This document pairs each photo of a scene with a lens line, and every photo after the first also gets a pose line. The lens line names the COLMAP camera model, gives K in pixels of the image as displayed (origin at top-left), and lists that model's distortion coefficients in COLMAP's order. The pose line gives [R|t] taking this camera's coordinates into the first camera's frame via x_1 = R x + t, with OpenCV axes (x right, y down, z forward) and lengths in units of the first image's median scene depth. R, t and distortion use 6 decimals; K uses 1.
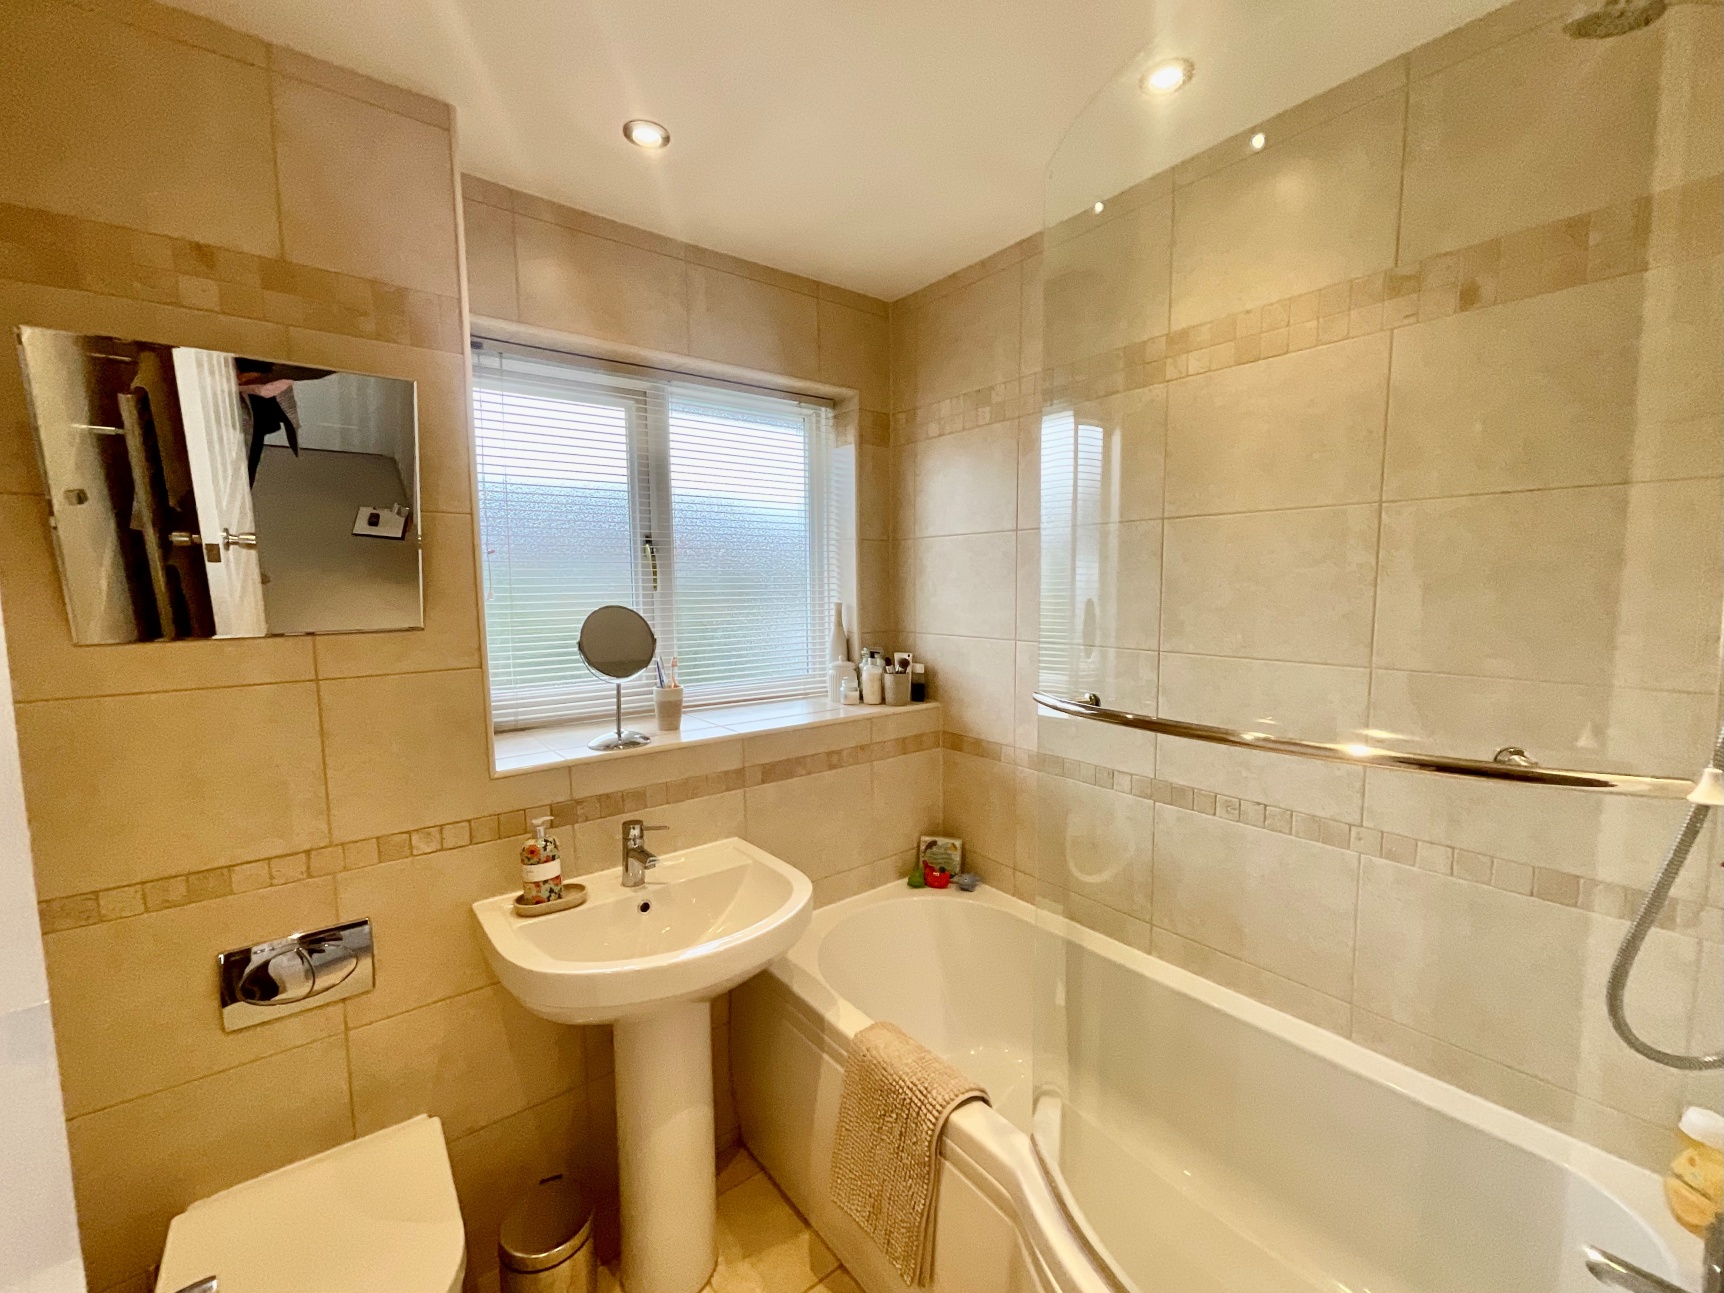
lens RADIAL K [[704.2, 0, 865.1], [0, 704.2, 649.5], [0, 0, 1]] dist [-0.000274, -0.000306]
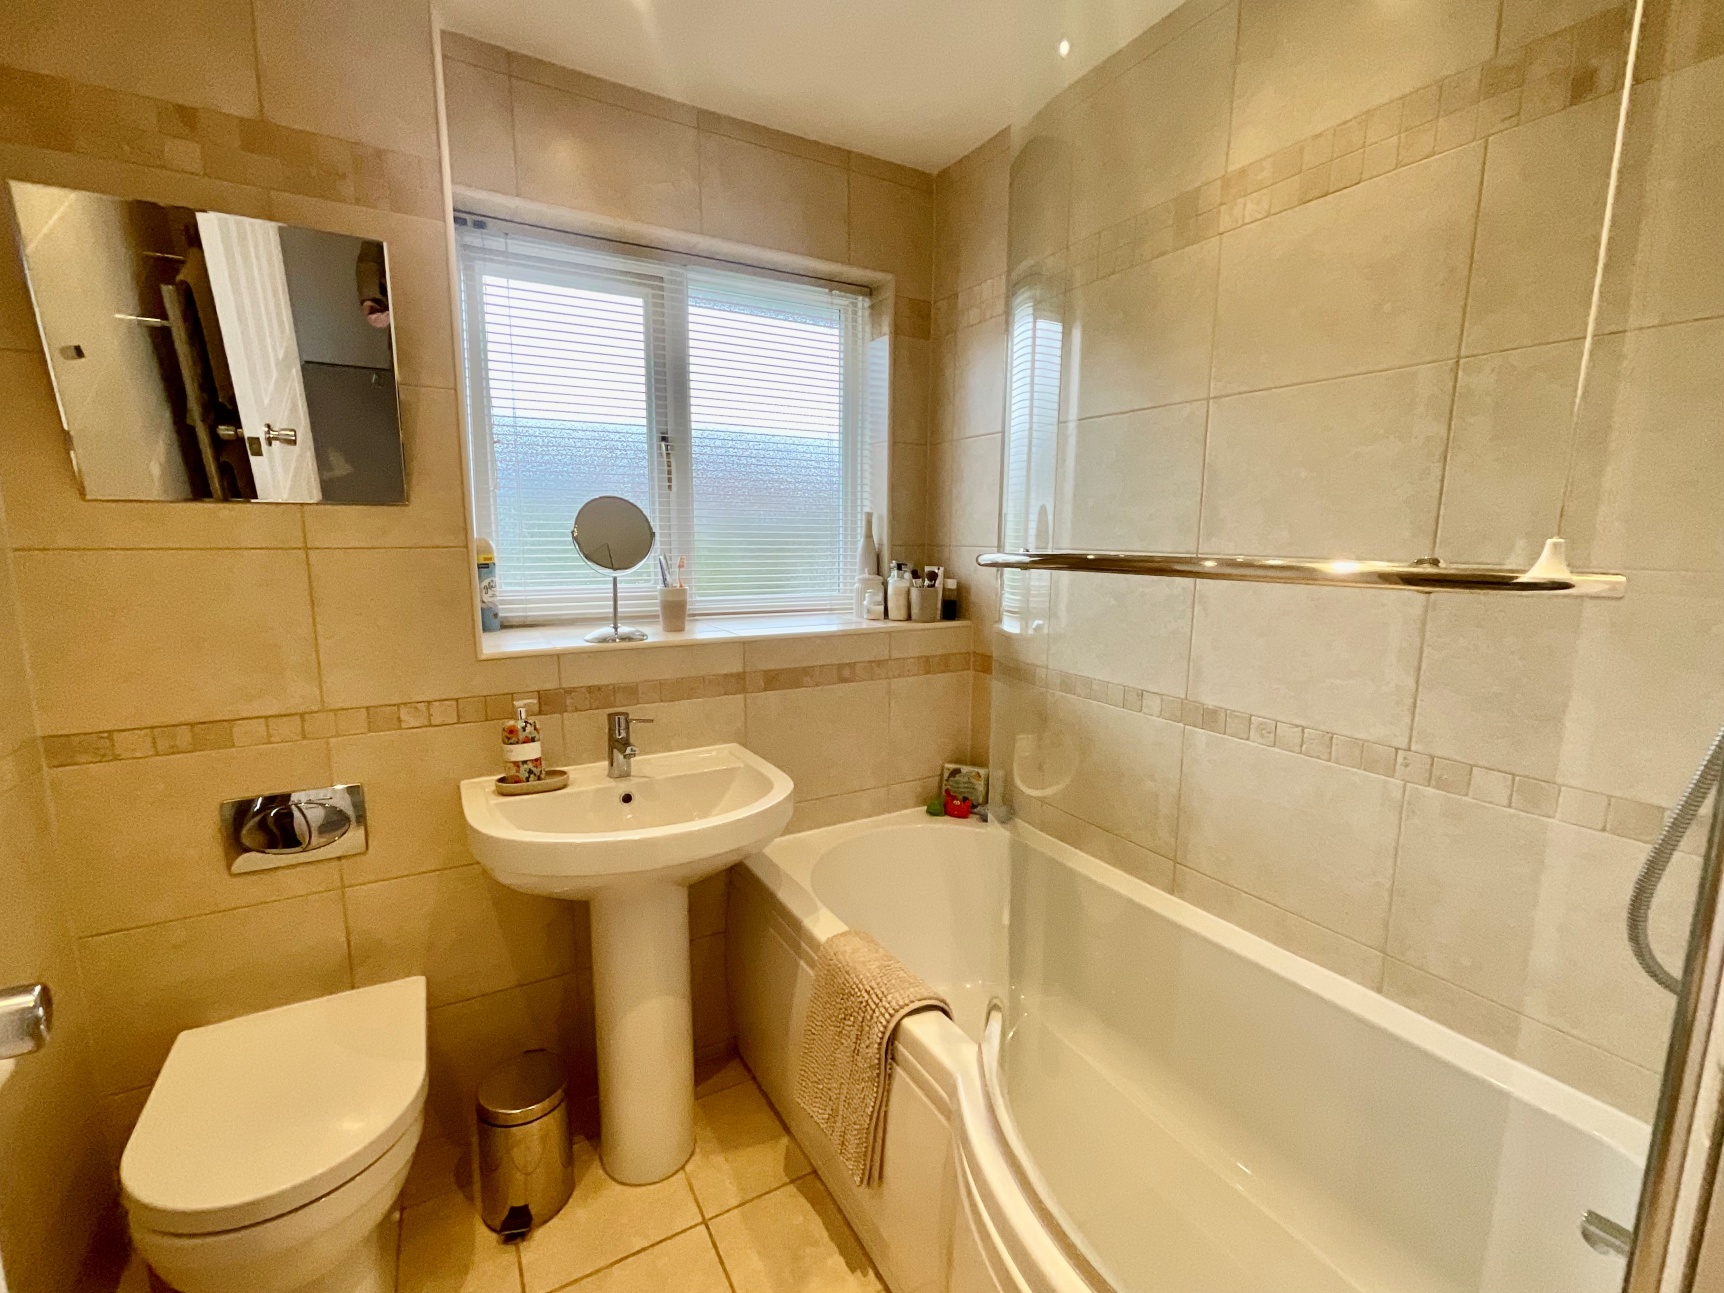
lens RADIAL K [[750.2, 0, 861.3], [0, 750.2, 647.1], [0, 0, 1]] dist [-0.004202, 0.000066]
pose [[0.990287, 0.037284, -0.133944, 0.143533], [-0.029080, 0.997609, 0.062694, 0.077612], [0.135961, -0.058190, 0.989004, 0.017626]]
